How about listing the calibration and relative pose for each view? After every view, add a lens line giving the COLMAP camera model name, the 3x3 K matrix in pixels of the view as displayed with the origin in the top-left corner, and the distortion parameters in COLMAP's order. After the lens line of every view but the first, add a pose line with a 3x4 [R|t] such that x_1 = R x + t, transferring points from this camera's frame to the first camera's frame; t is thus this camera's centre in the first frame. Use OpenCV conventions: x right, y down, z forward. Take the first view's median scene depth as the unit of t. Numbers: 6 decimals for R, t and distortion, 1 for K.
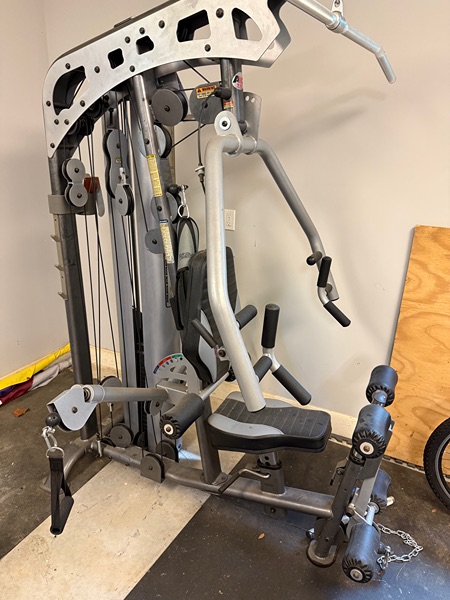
lens RADIAL K [[425.8, 0, 224.4], [0, 425.8, 300.8], [0, 0, 1]] dist [-0.003488, -0.002769]
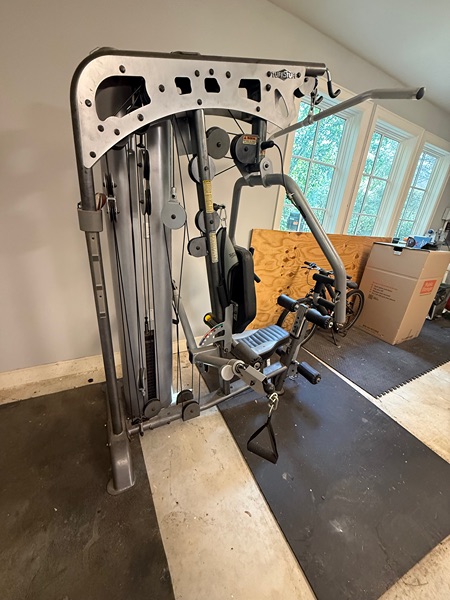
lens RADIAL K [[240.2, 0, 222.0], [0, 240.2, 300.1], [0, 0, 1]] dist [0.000014, -0.000096]
pose [[0.582503, -0.268405, 0.767235, -0.784487], [0.195483, 0.962463, 0.188287, -0.115962], [-0.788972, 0.040304, 0.613106, 0.518690]]
